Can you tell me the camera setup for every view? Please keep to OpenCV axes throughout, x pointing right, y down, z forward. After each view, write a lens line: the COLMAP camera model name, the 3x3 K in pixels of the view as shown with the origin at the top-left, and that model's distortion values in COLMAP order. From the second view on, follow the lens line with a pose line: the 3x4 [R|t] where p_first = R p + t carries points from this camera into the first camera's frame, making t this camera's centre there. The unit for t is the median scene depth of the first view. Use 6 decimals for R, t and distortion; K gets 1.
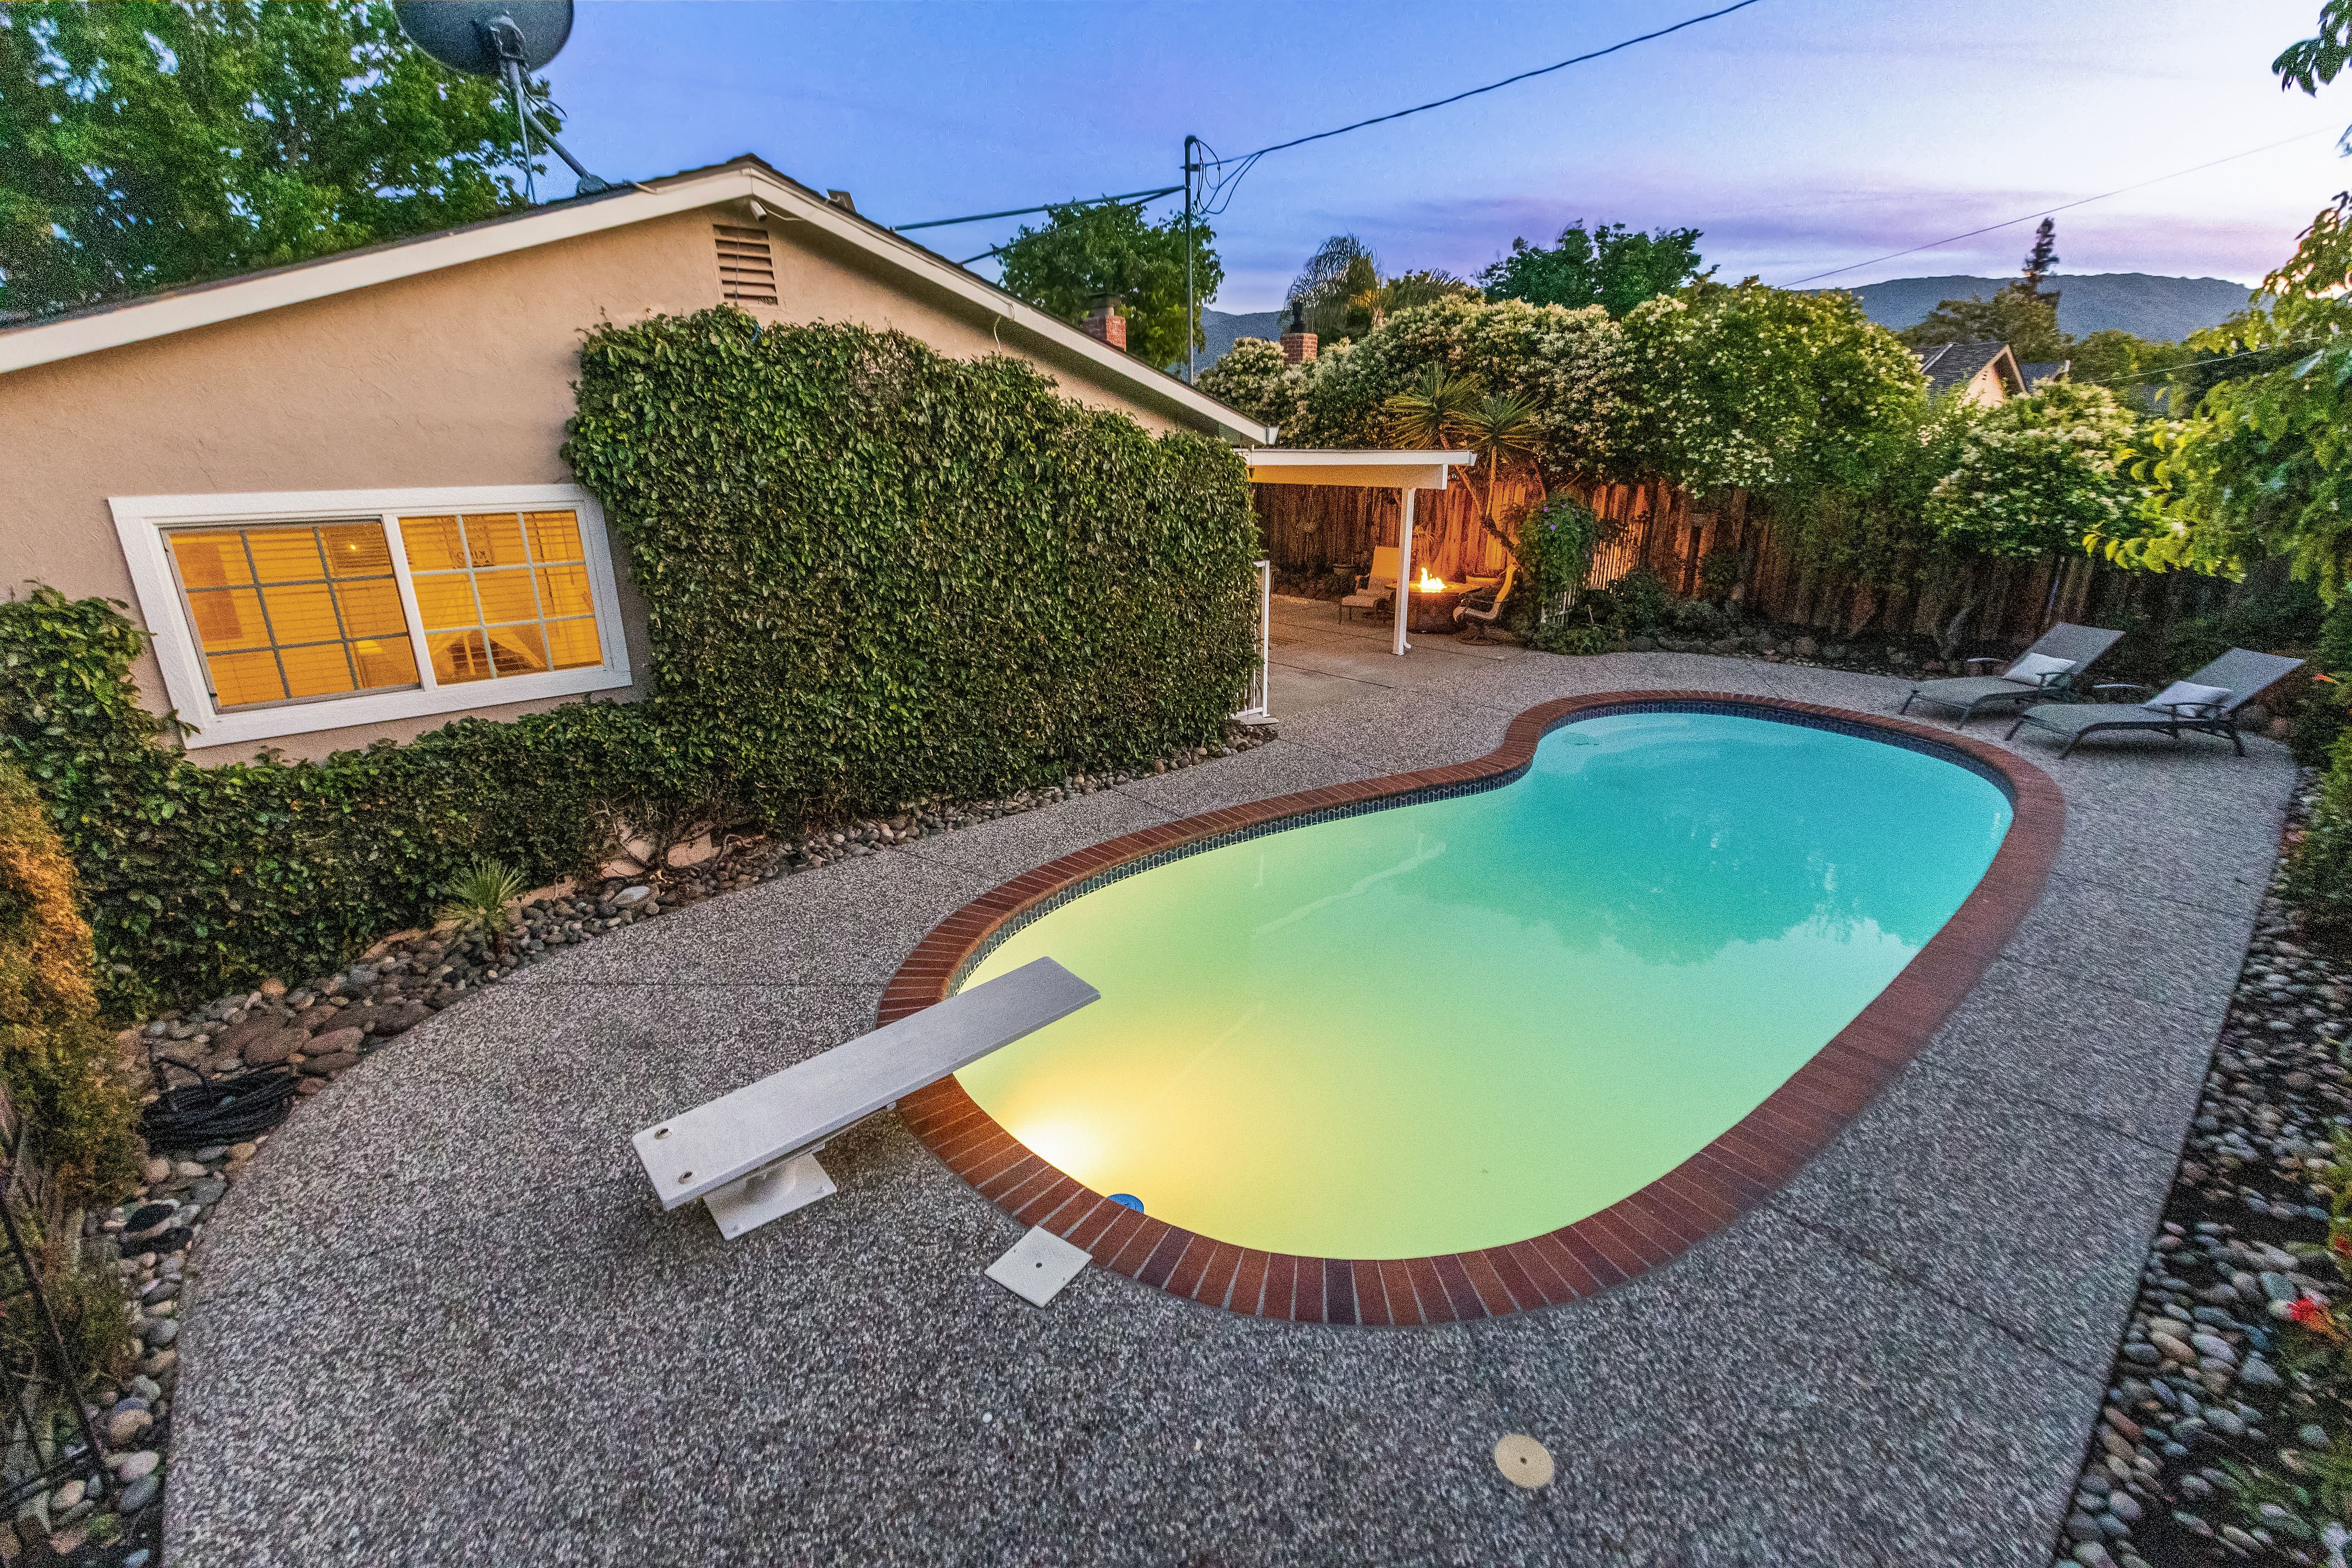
lens RADIAL K [[1049.2, 0, 1179.4], [0, 1049.2, 777.4], [0, 0, 1]] dist [0.007174, -0.001528]
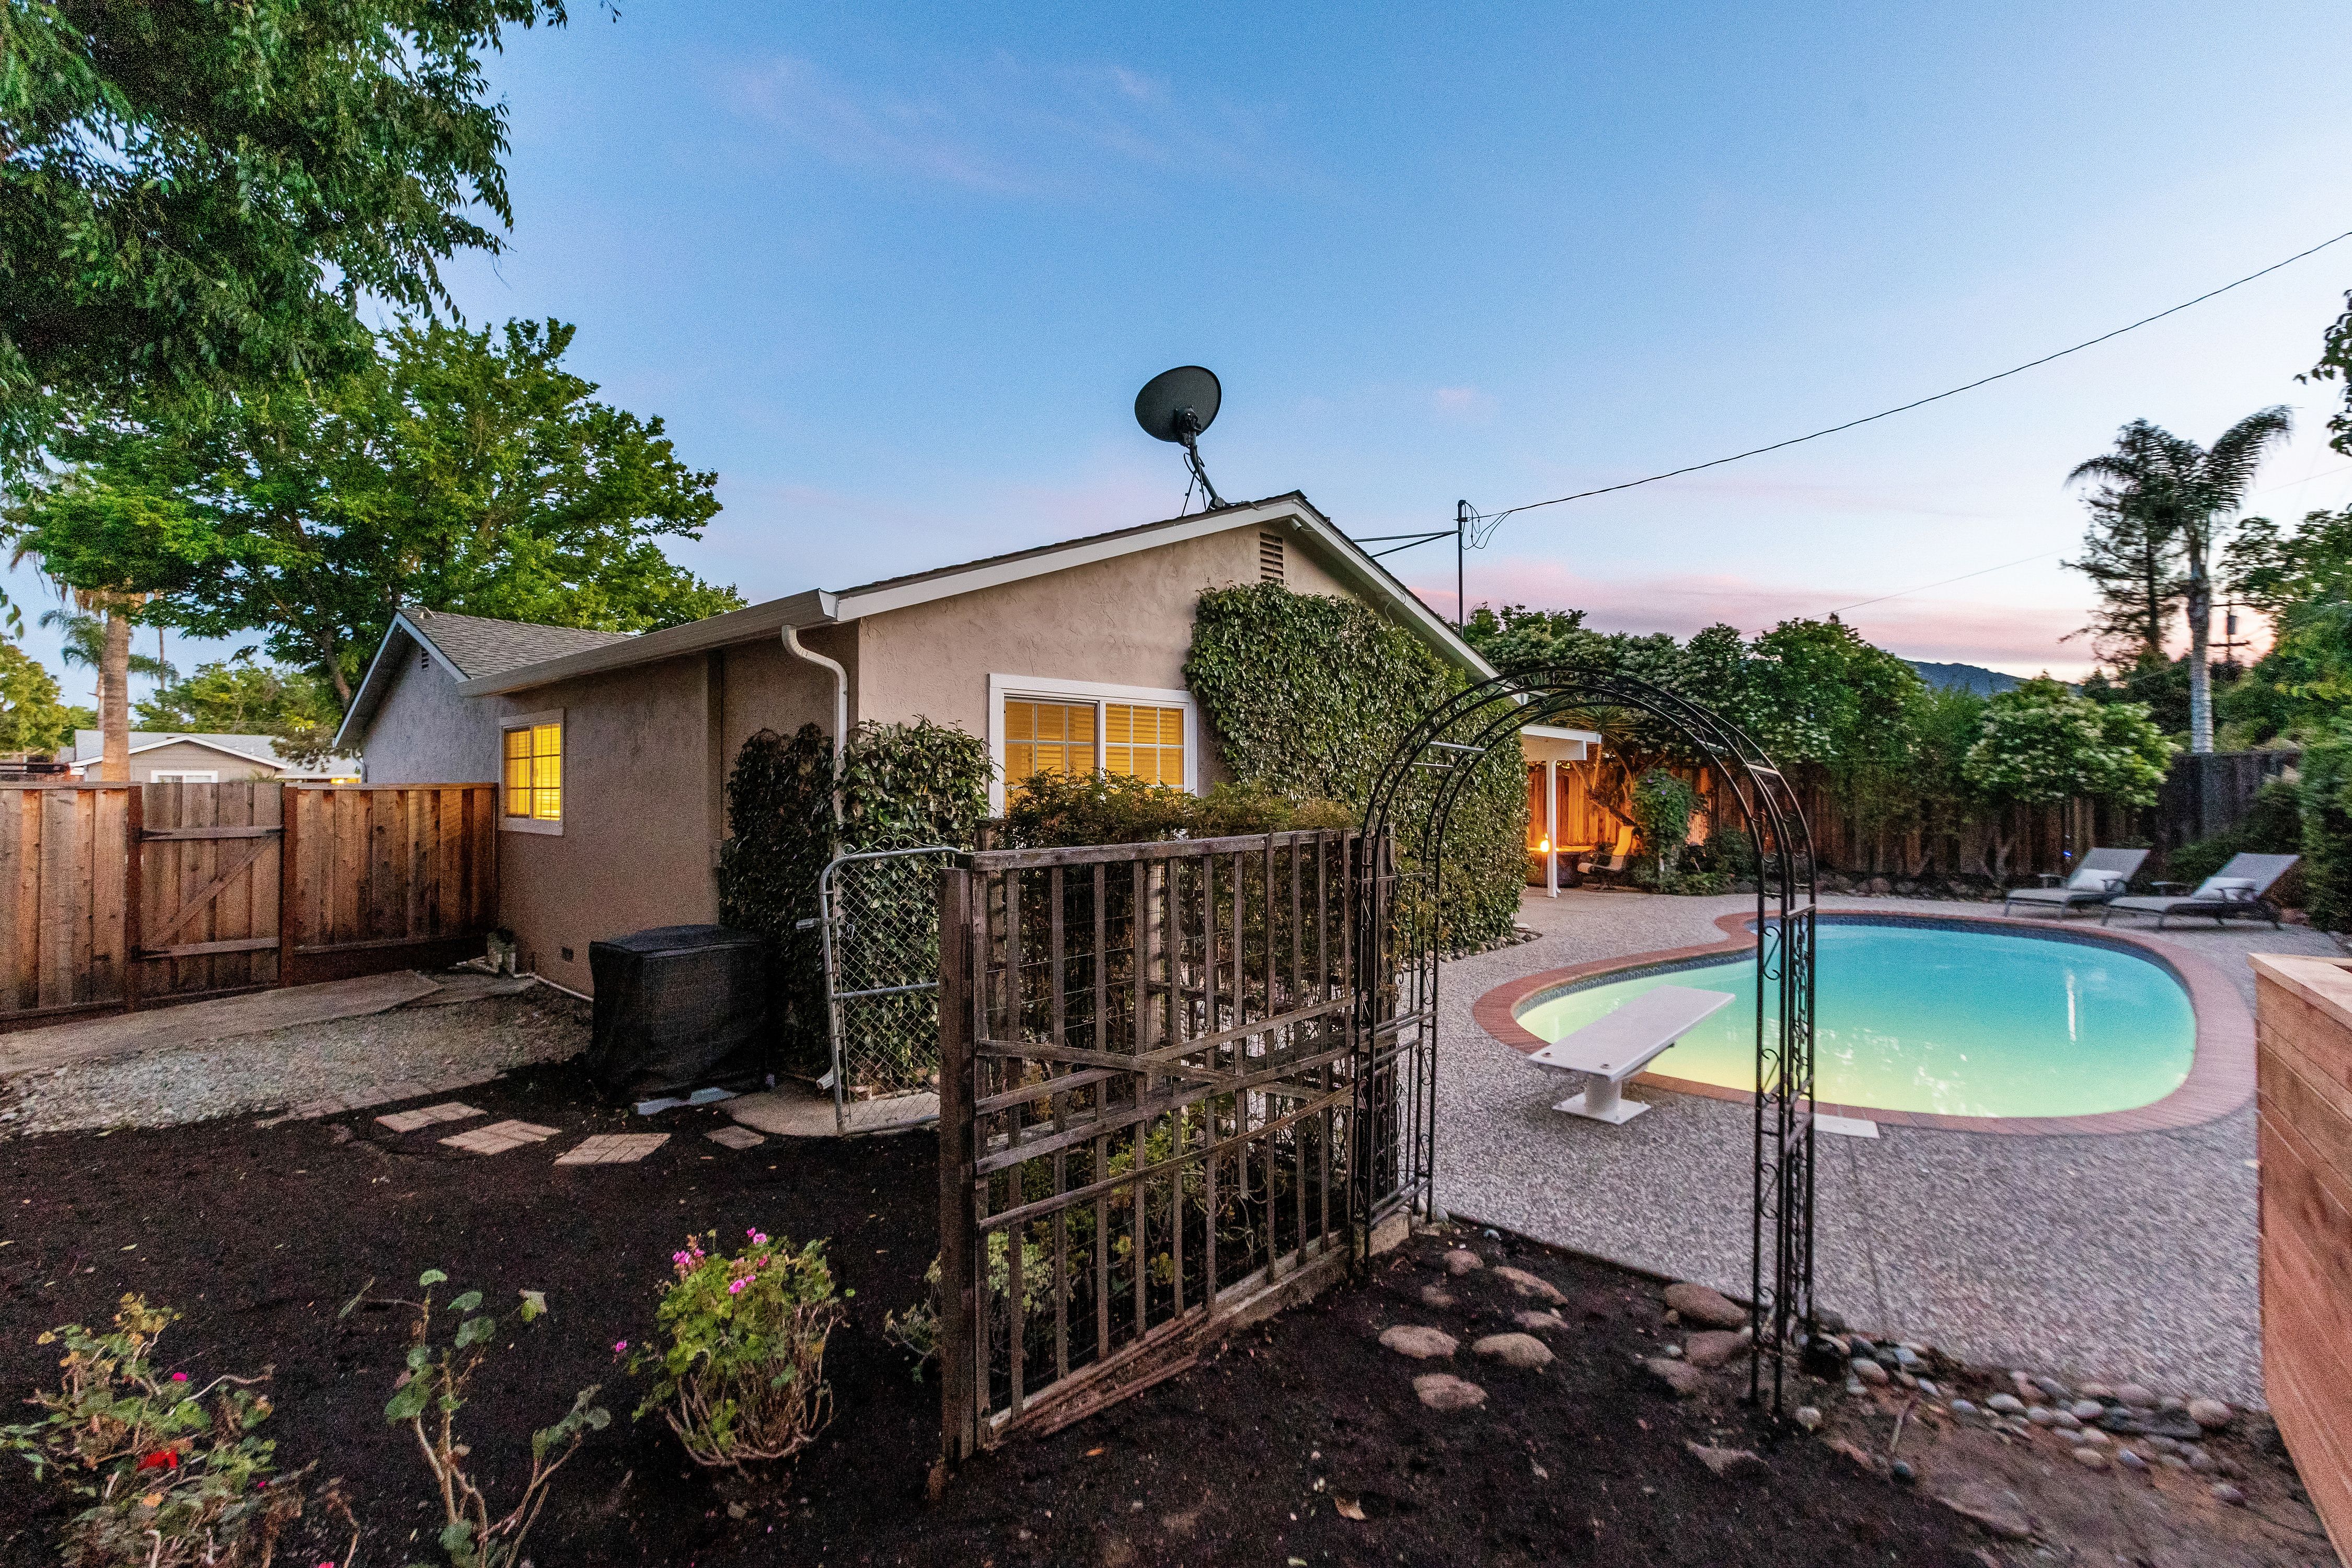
lens RADIAL K [[1049.2, 0, 1177.2], [0, 1049.2, 768.4], [0, 0, 1]] dist [0.007174, -0.001528]
pose [[0.995775, 0.002747, 0.091784, -0.364377], [0.027568, 0.944501, -0.327351, 0.138178], [-0.087589, 0.328498, 0.940434, -0.137184]]
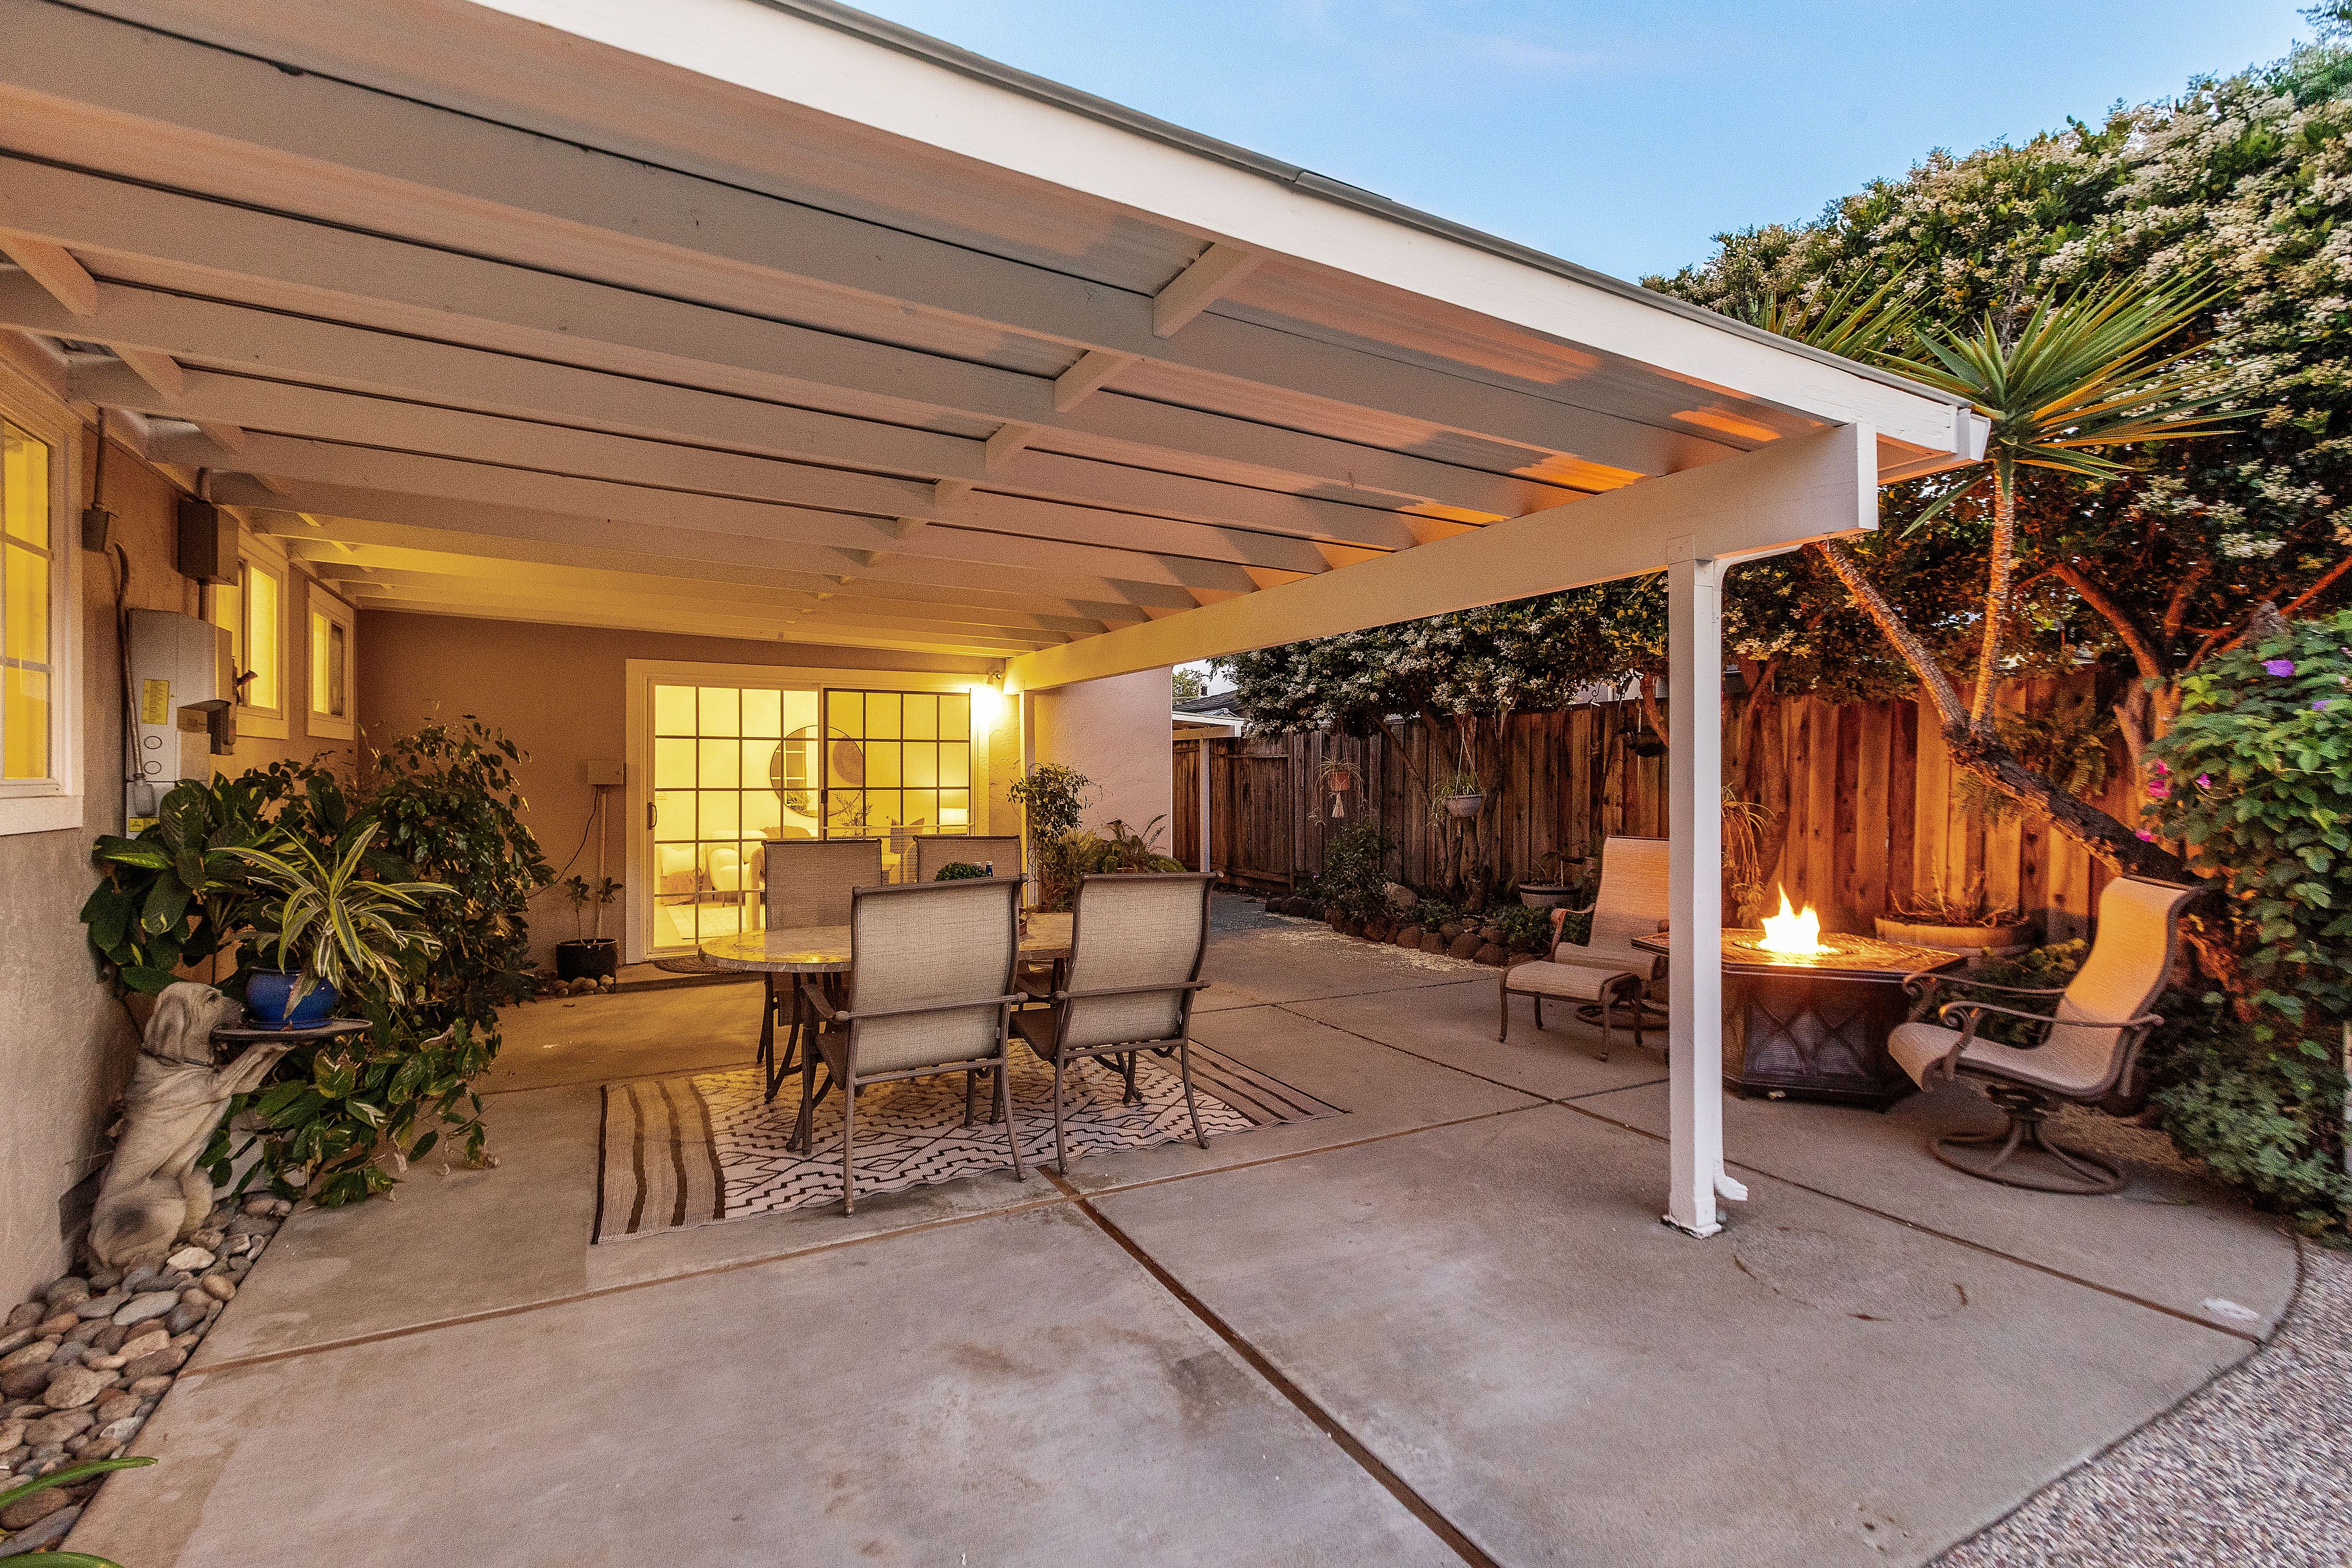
lens RADIAL K [[1049.2, 0, 1187.7], [0, 1049.2, 778.7], [0, 0, 1]] dist [0.007174, -0.001528]
pose [[0.973161, 0.001179, -0.230124, 0.170594], [-0.072374, 0.950814, -0.301187, -0.151853], [0.218450, 0.309759, 0.925381, 0.814847]]
